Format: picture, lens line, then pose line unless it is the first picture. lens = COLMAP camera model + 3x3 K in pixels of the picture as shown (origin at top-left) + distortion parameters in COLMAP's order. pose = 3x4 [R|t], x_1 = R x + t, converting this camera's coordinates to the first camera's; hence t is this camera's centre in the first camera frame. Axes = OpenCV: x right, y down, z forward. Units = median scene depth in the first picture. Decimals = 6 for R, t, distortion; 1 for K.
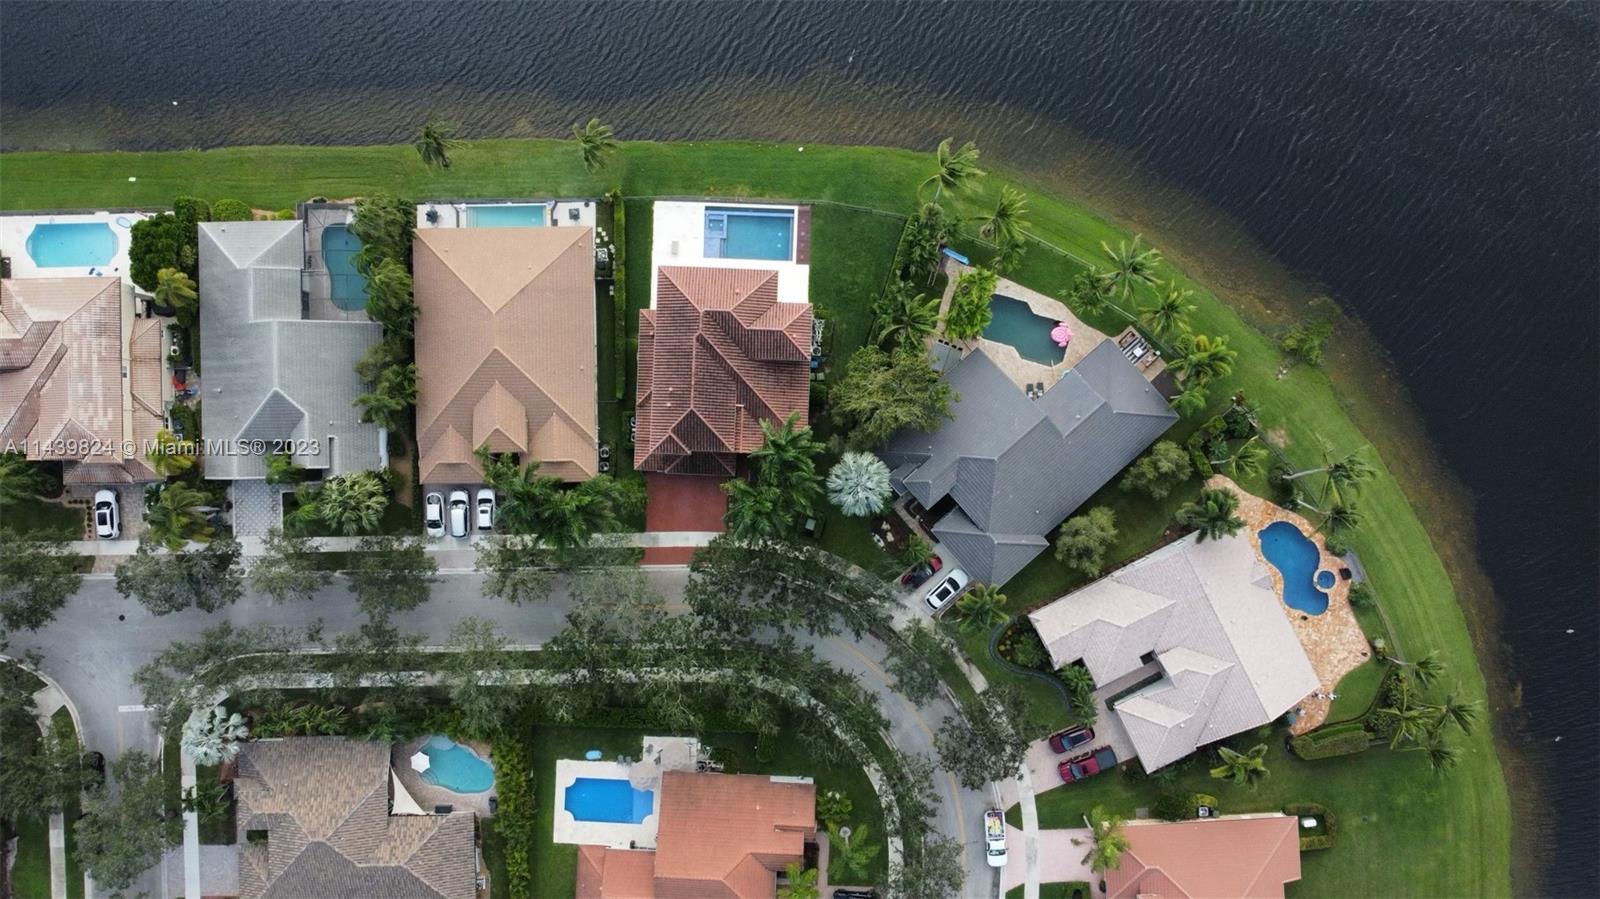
lens RADIAL K [[1106.4, 0, 800.0], [0, 1106.4, 449.5], [0, 0, 1]] dist [-0.085858, 0.064577]
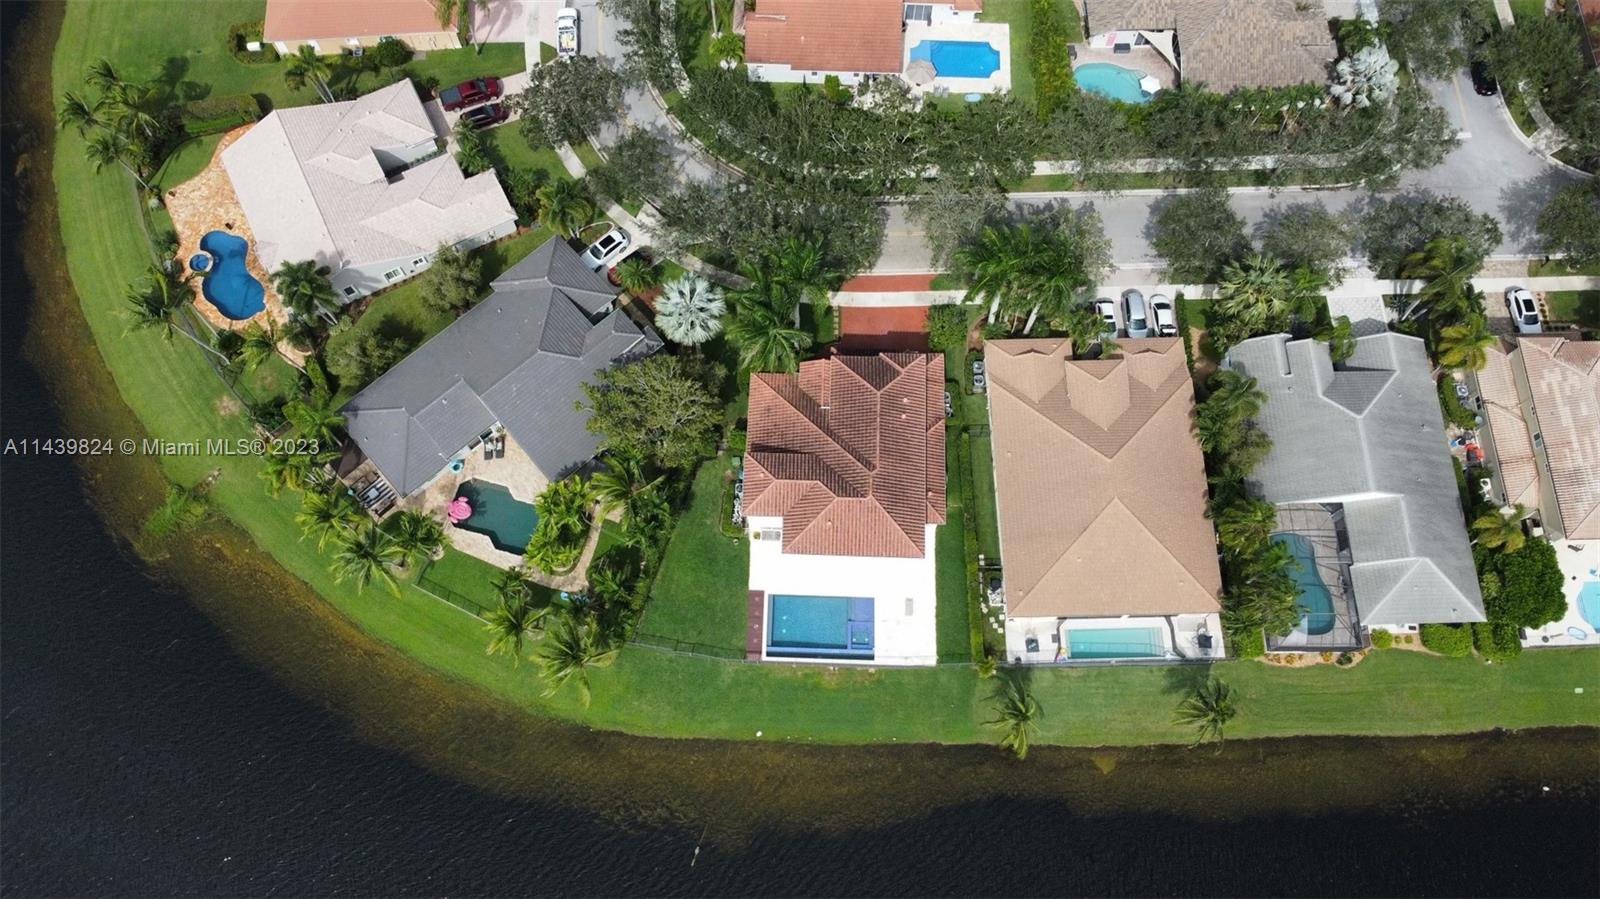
lens RADIAL K [[1106.4, 0, 800.0], [0, 1106.4, 449.5], [0, 0, 1]] dist [-0.085858, 0.064577]
pose [[-0.999904, 0.011376, 0.007929, -0.038935], [-0.008506, -0.954762, 0.297250, -0.316766], [0.010952, 0.297154, 0.954767, 0.164385]]
